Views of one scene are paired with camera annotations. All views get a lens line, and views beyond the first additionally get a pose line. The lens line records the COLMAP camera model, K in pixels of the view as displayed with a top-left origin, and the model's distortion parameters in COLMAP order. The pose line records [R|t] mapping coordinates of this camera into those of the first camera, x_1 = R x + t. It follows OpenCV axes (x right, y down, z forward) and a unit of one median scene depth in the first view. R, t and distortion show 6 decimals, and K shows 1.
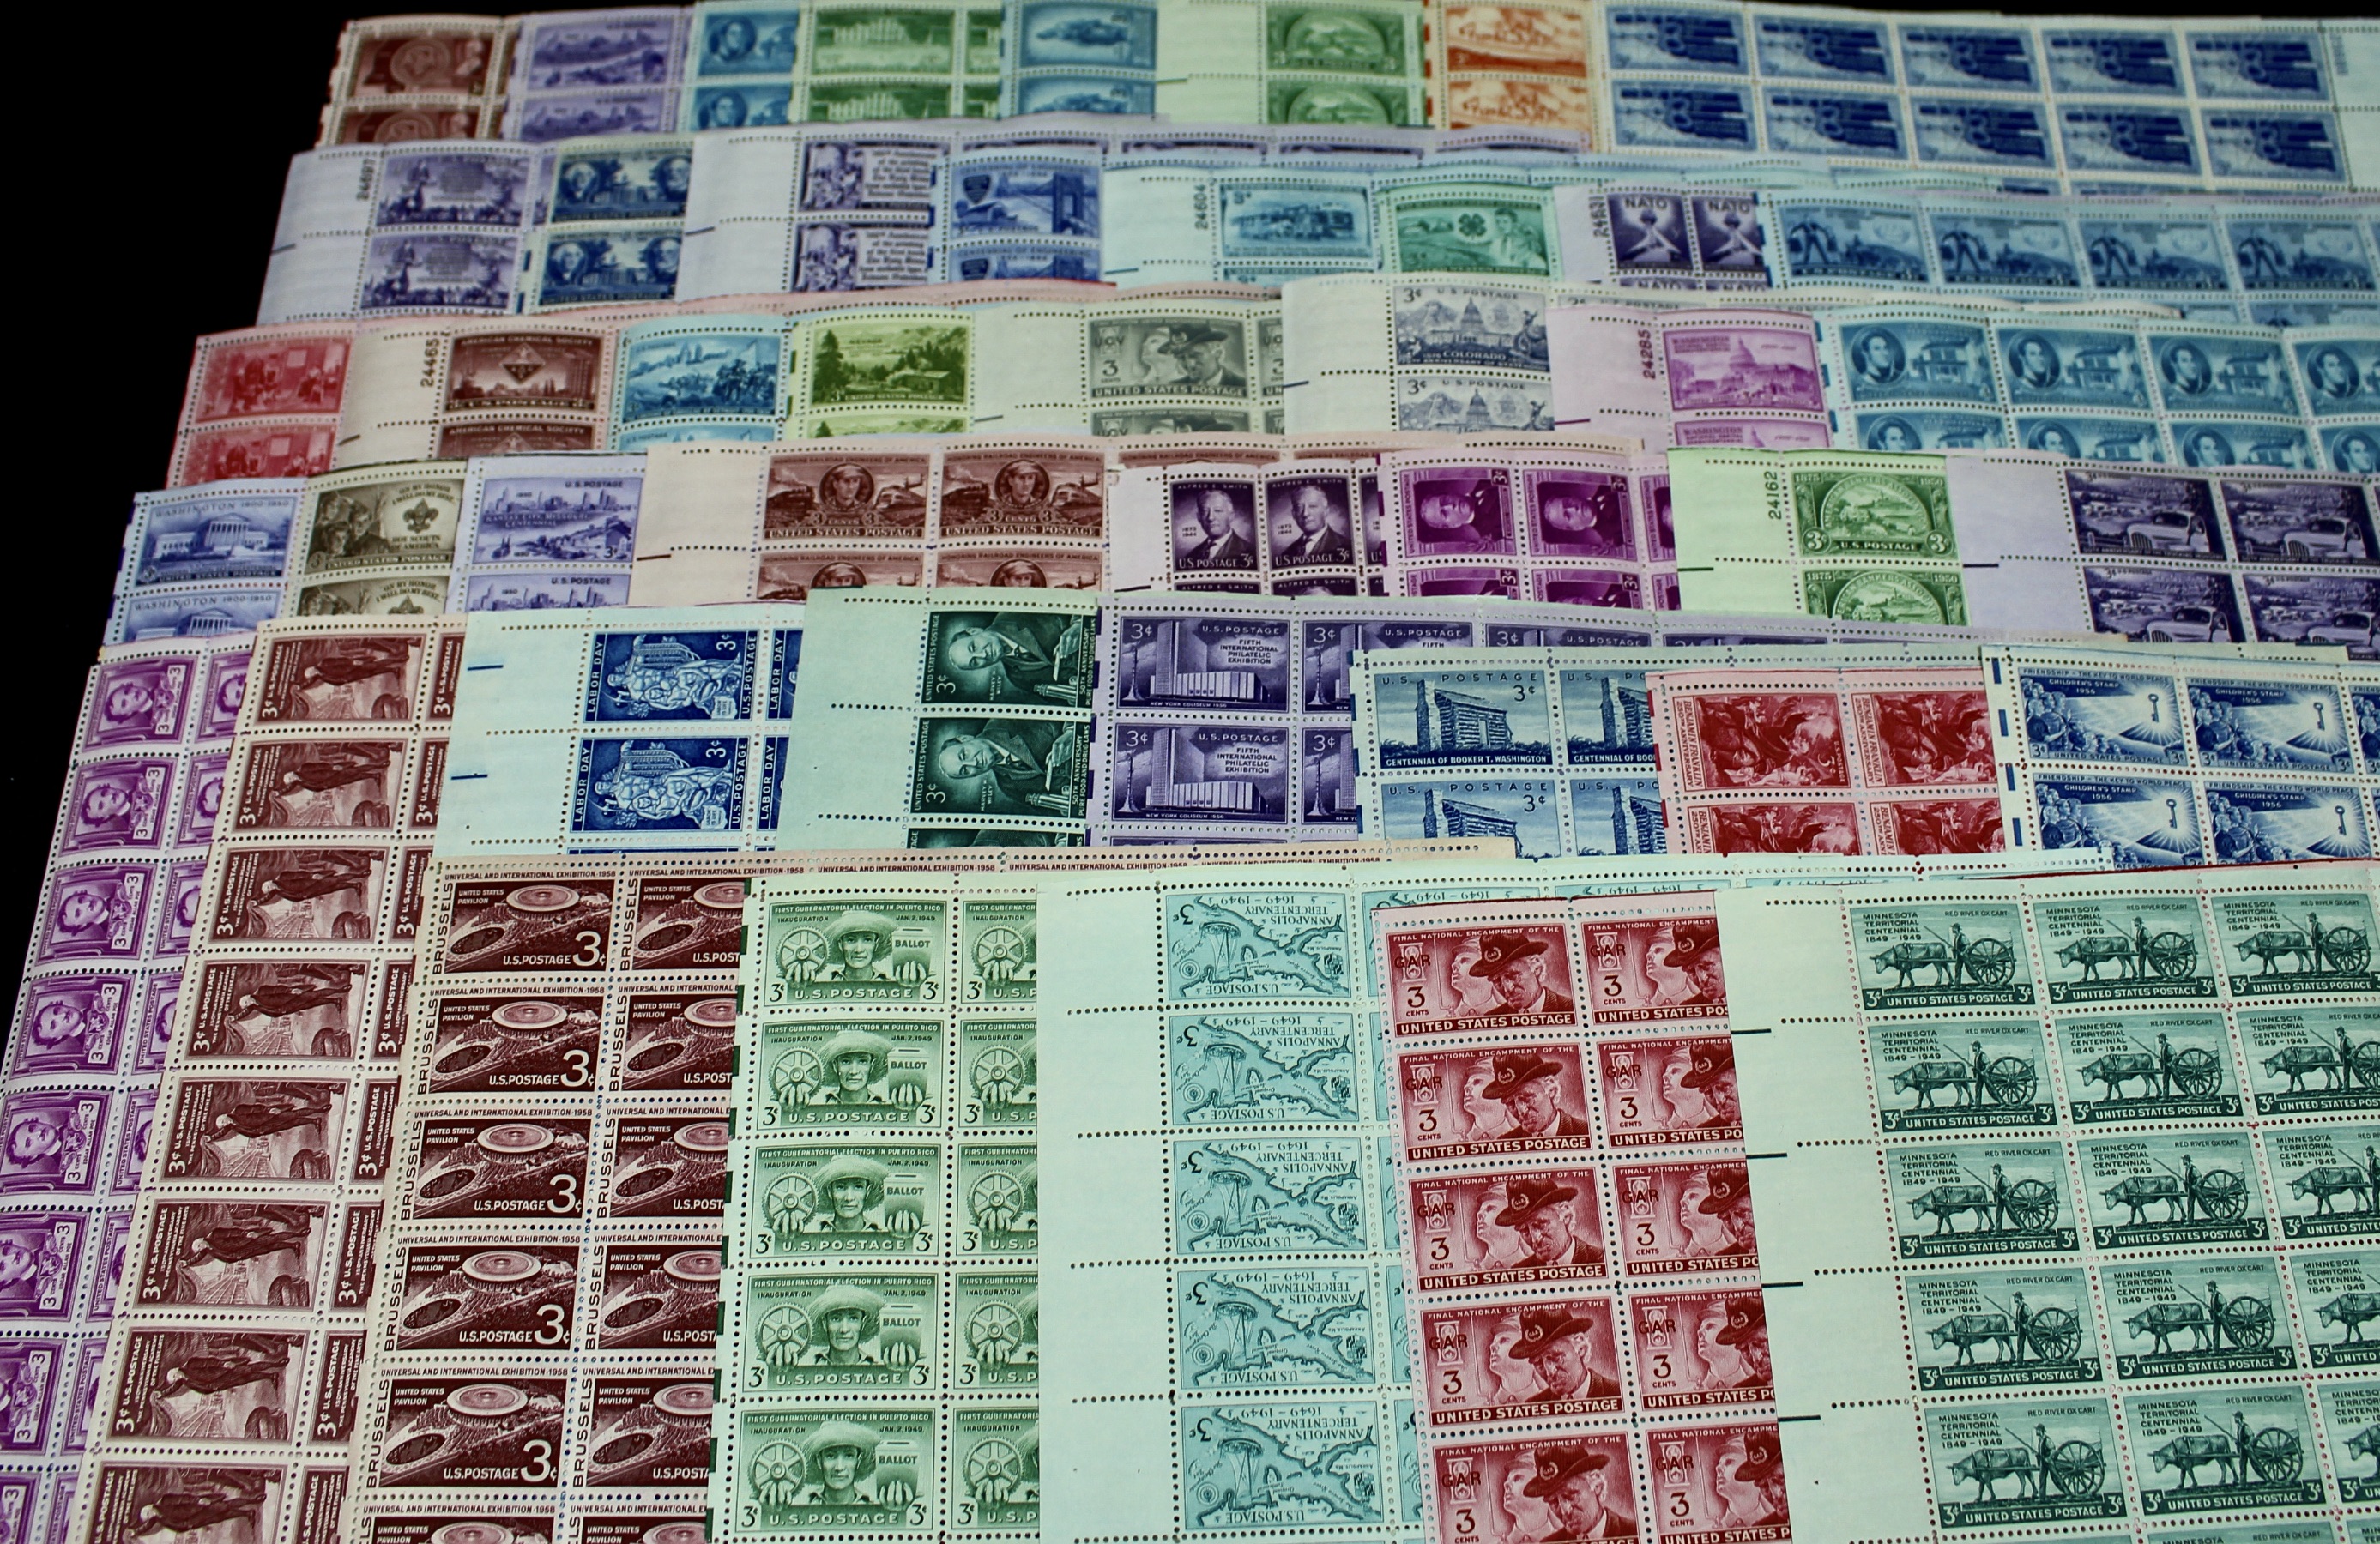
lens RADIAL K [[2447.9, 0, 1271.2], [0, 2447.9, 544.2], [0, 0, 1]] dist [-0.159075, 0.118802]
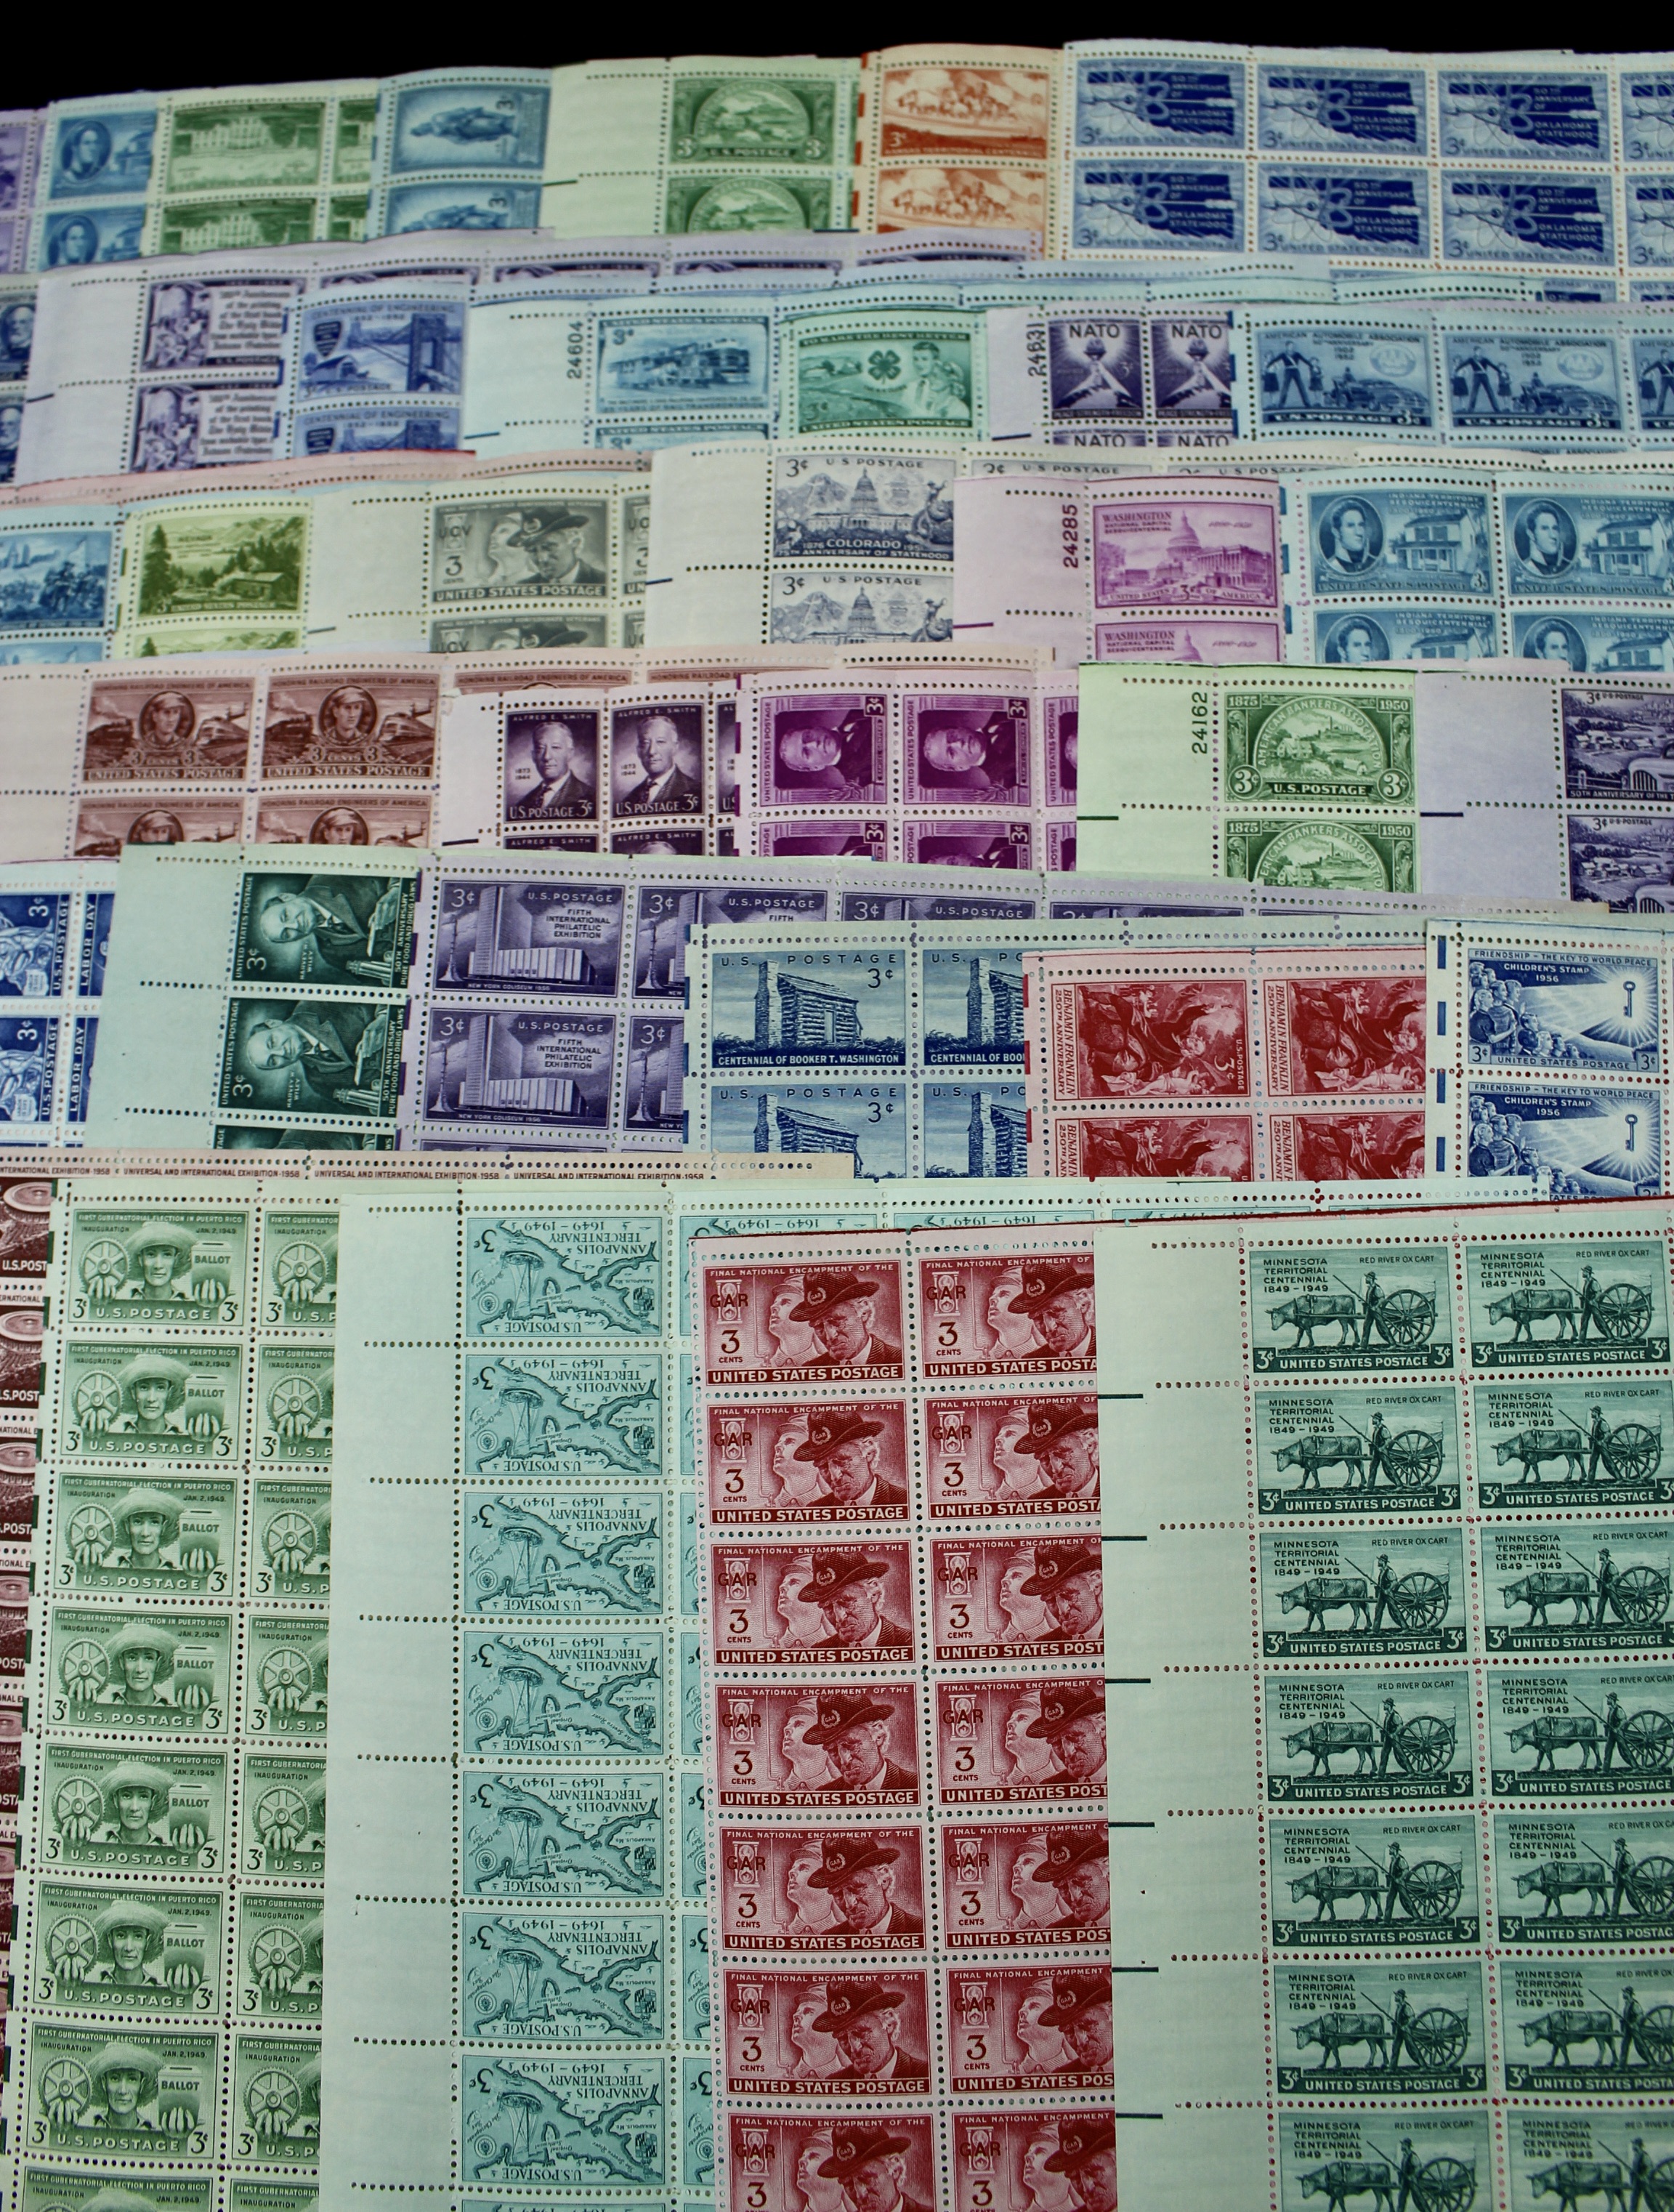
lens RADIAL K [[2036.2, 0, 866.4], [0, 2036.2, 972.8], [0, 0, 1]] dist [-0.157739, 0.125348]
pose [[0.993261, 0.016061, -0.114783, 0.176716], [0.021043, 0.948901, 0.314871, -0.166119], [0.113975, -0.315164, 0.942168, 0.298286]]
